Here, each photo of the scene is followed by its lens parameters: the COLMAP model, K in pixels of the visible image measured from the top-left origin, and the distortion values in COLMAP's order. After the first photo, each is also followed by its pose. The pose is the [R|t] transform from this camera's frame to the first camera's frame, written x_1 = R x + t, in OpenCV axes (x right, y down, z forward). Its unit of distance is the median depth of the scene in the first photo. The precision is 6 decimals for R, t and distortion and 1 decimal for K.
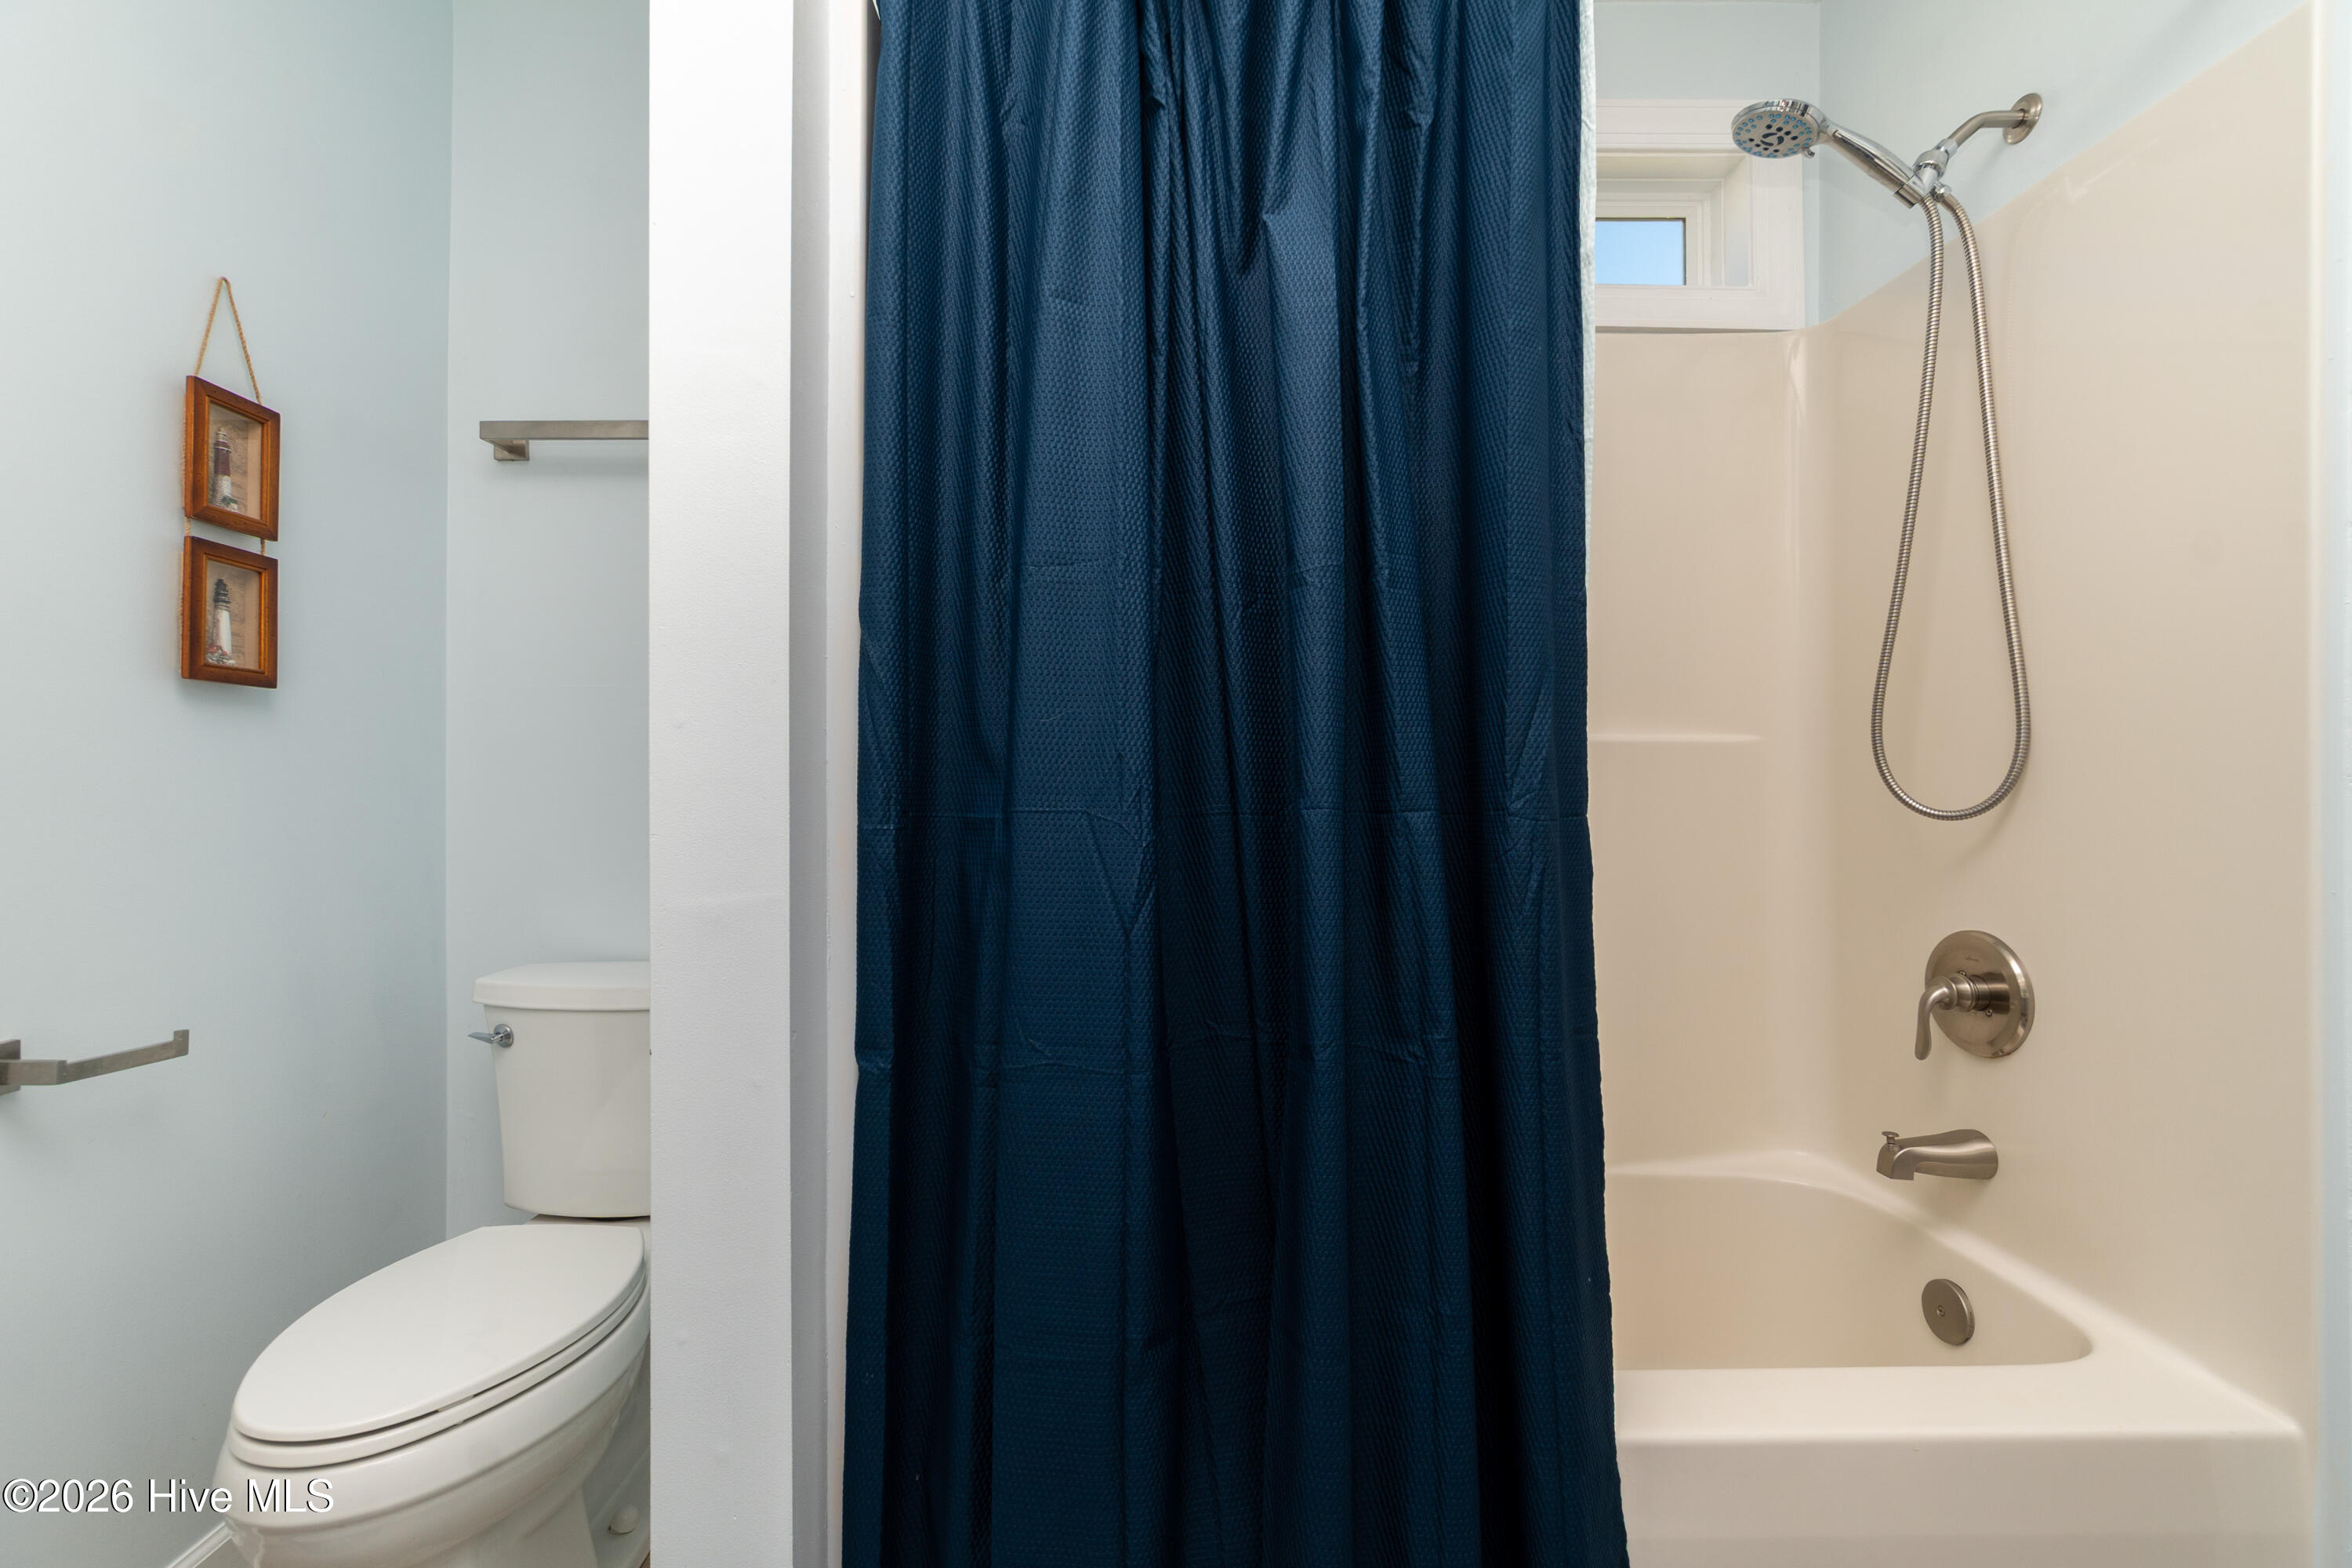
lens RADIAL K [[1017.0, 0, 1174.5], [0, 1017.0, 788.7], [0, 0, 1]] dist [-0.003321, -0.000959]
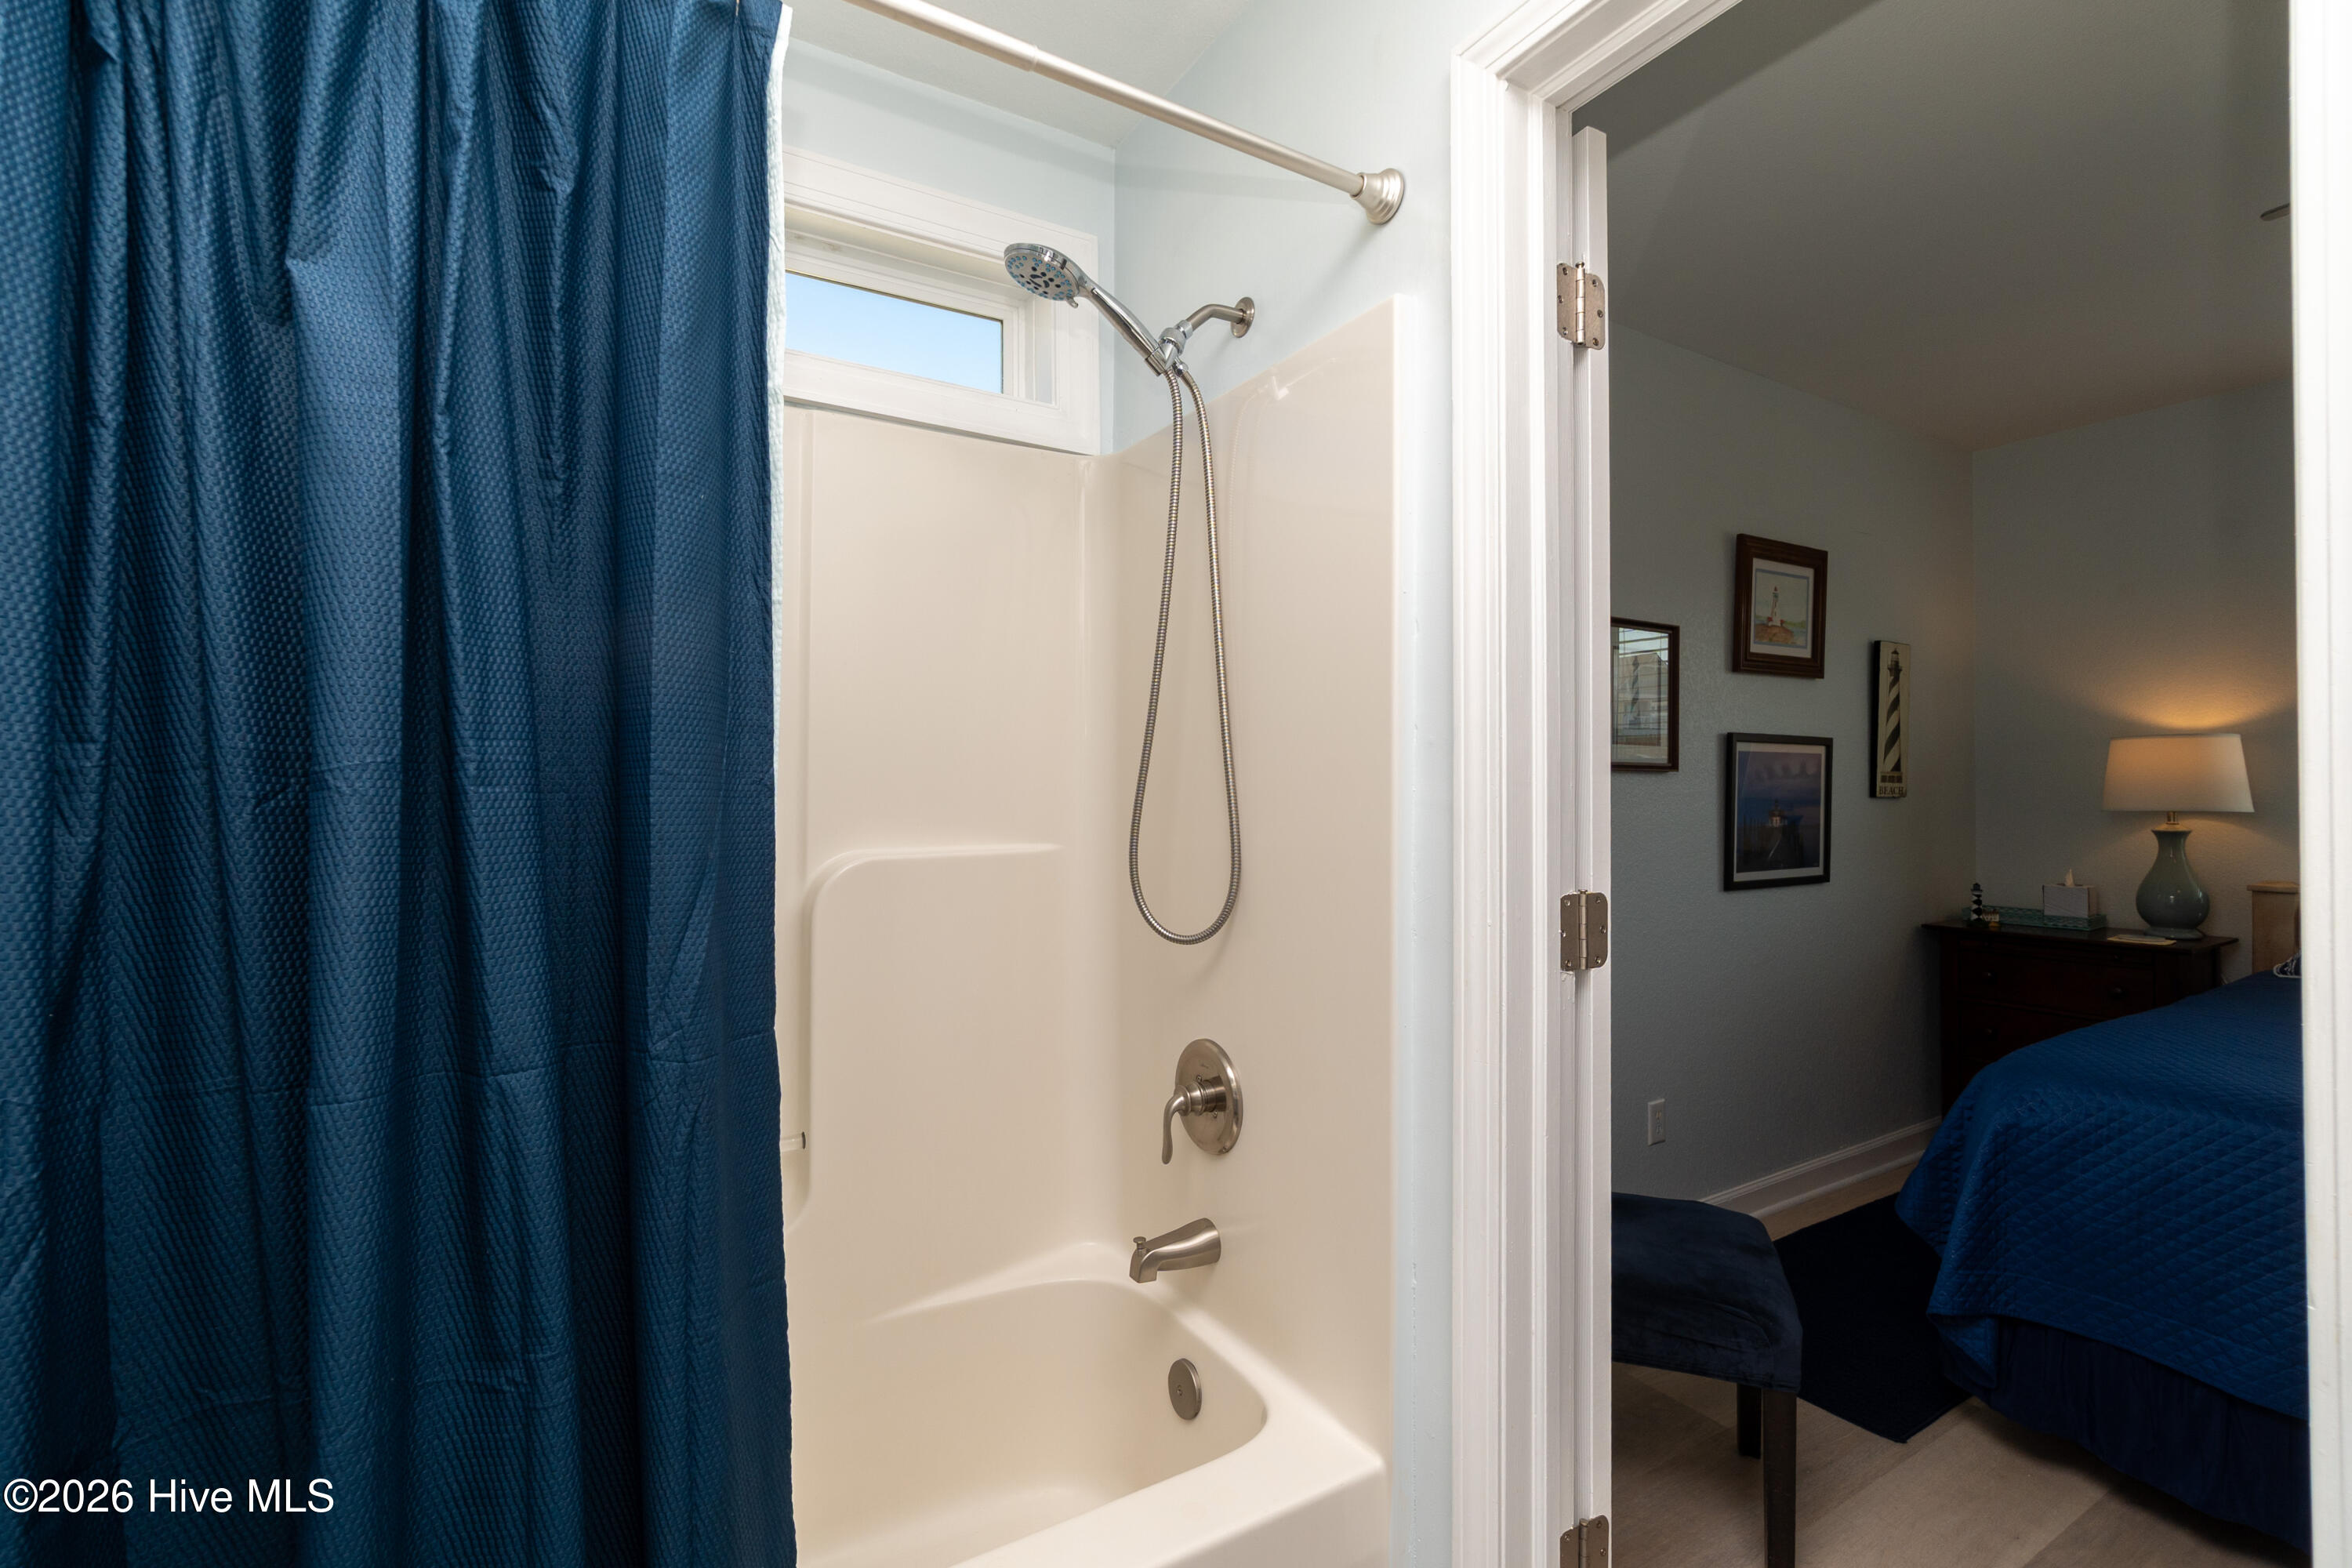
lens RADIAL K [[1017.0, 0, 1199.0], [0, 1017.0, 789.1], [0, 0, 1]] dist [-0.003321, -0.000959]
pose [[0.864061, -0.011892, 0.503247, 0.223984], [0.007802, 0.999917, 0.010234, -0.150278], [-0.503327, -0.004917, 0.864082, 0.036517]]
